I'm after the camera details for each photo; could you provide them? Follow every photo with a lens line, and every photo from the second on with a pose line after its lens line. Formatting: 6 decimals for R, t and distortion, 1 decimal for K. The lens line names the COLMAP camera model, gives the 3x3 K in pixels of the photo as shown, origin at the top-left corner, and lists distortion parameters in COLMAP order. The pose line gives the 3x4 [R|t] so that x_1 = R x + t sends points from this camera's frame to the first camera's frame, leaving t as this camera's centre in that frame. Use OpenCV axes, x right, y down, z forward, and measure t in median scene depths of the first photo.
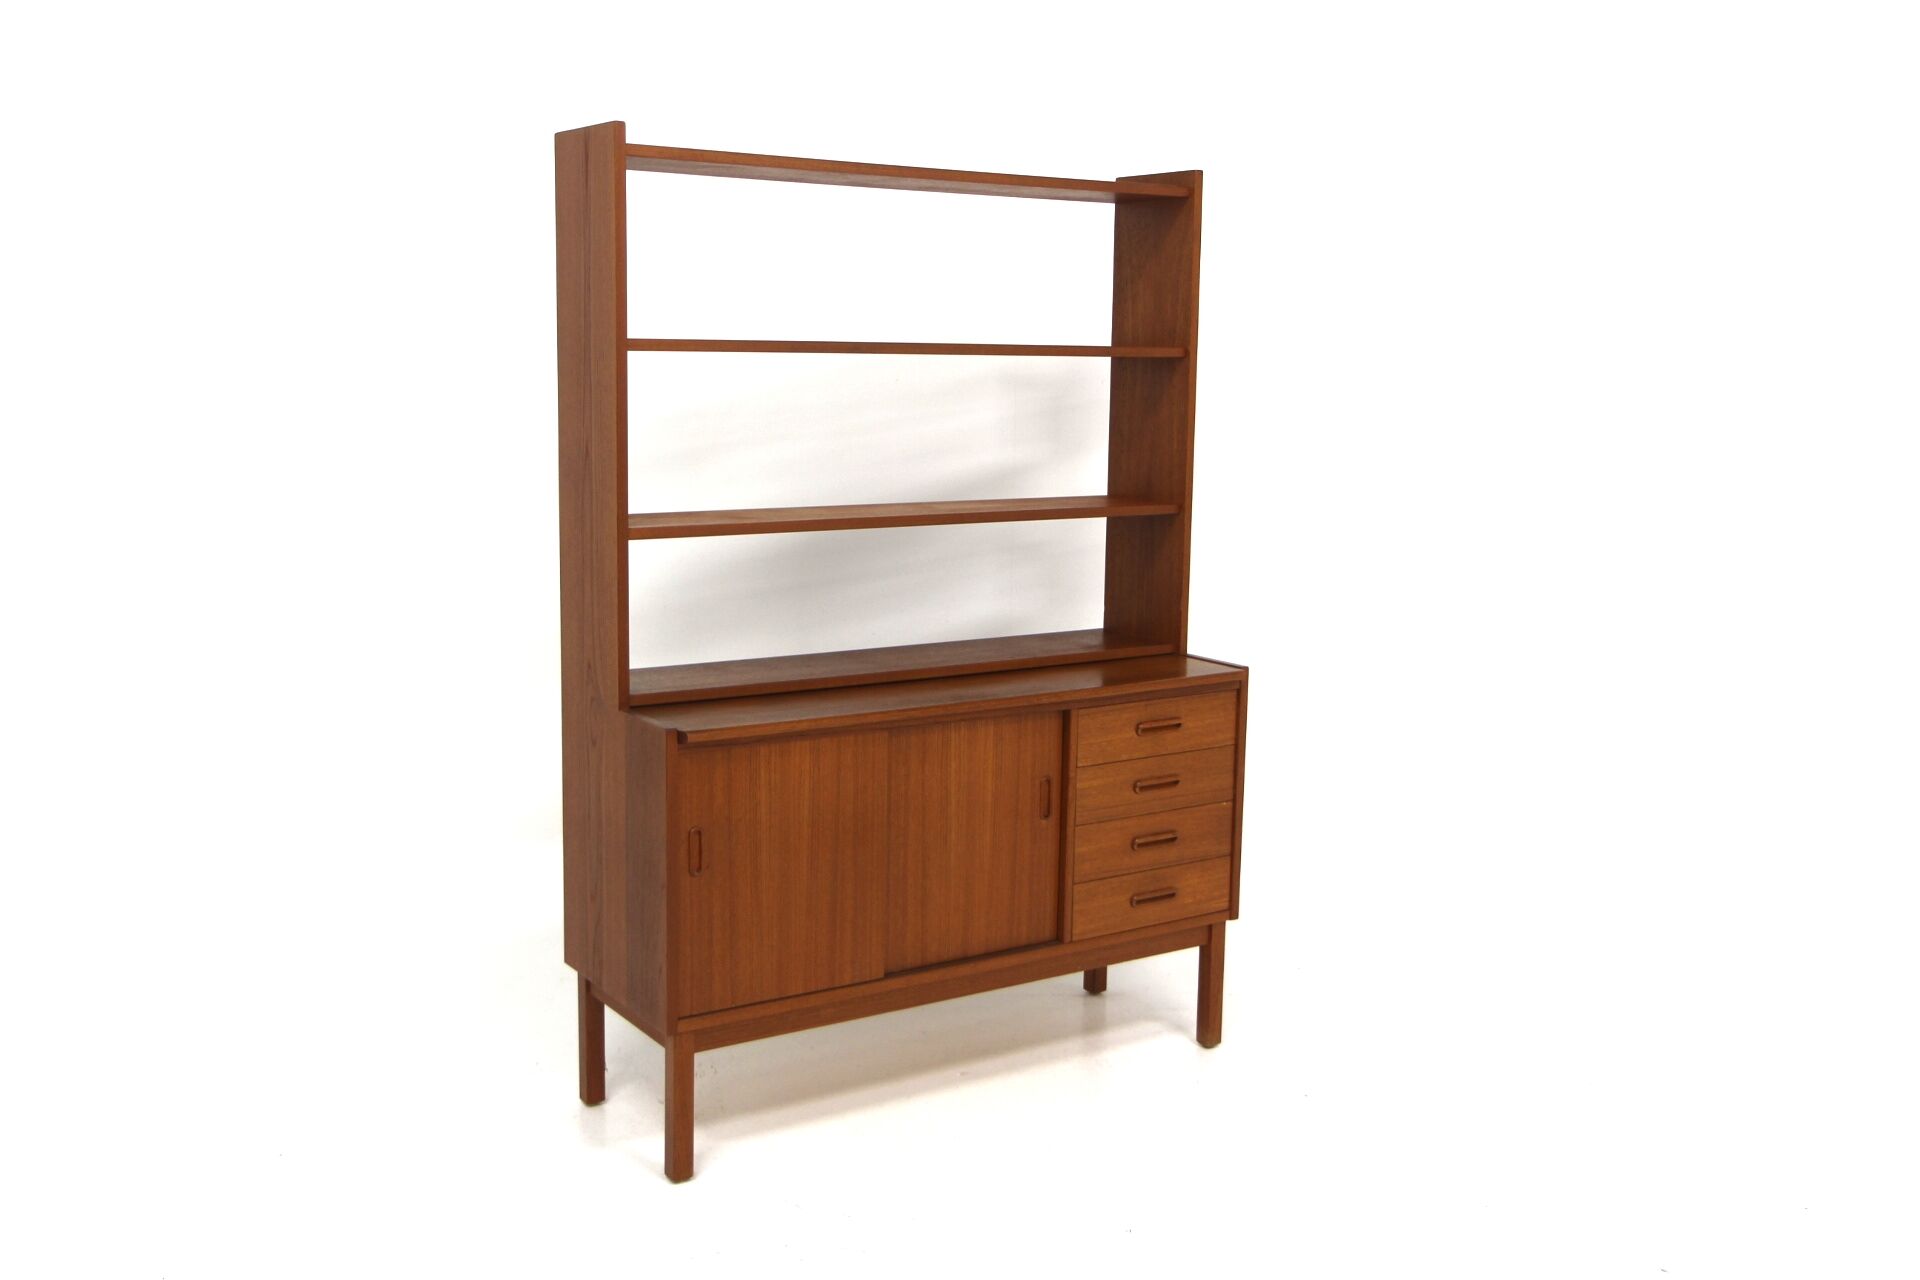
lens RADIAL K [[1914.2, 0, 960.0], [0, 1914.2, 640.0], [0, 0, 1]] dist [-0.006641, -0.000435]
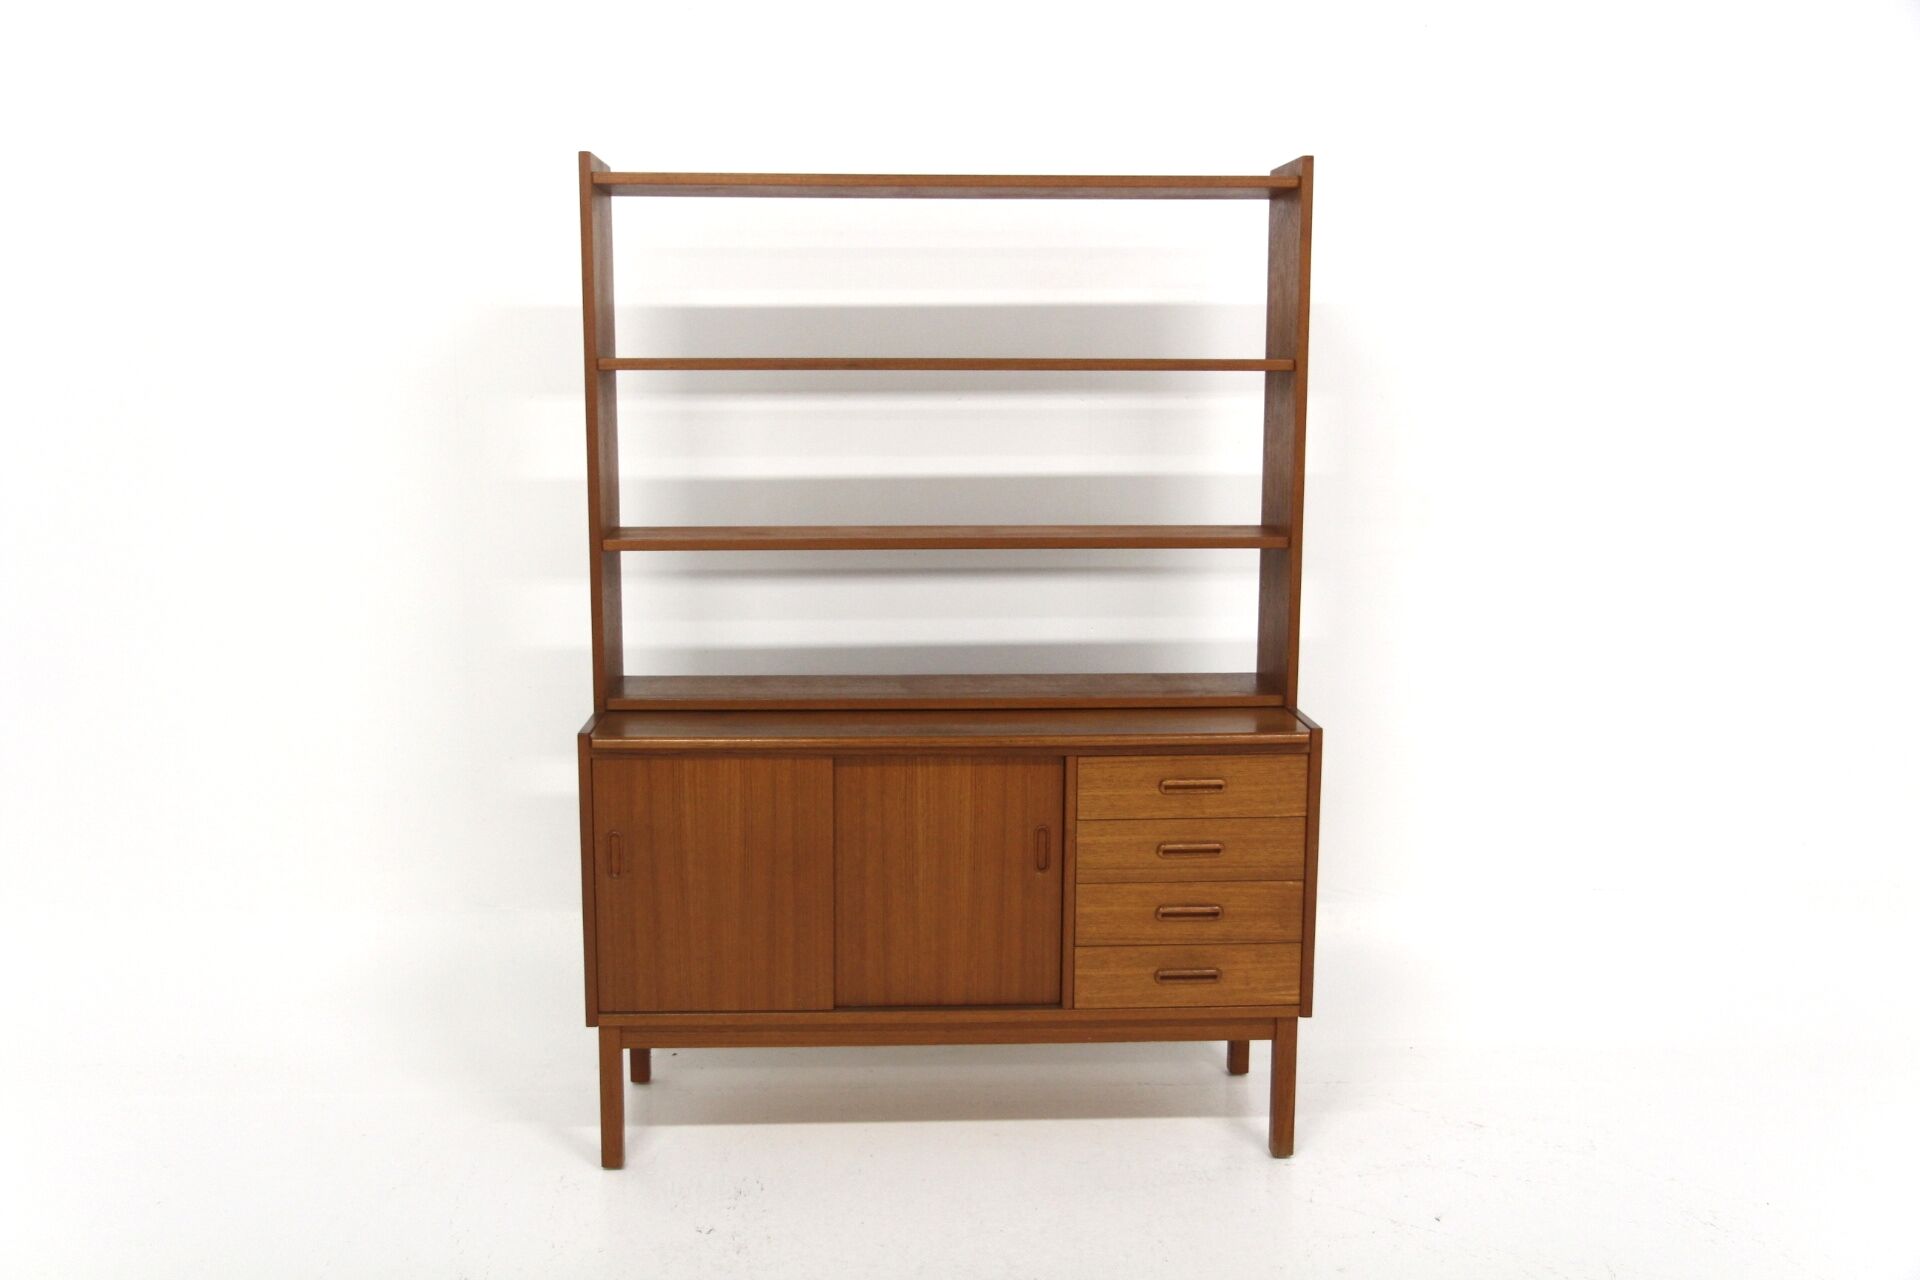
lens RADIAL K [[1914.2, 0, 960.0], [0, 1914.2, 640.0], [0, 0, 1]] dist [-0.006641, -0.000435]
pose [[0.852203, 0.068984, -0.518643, 0.476248], [-0.068560, 0.997446, 0.020015, -0.033629], [0.518699, 0.018501, 0.854757, 0.181346]]
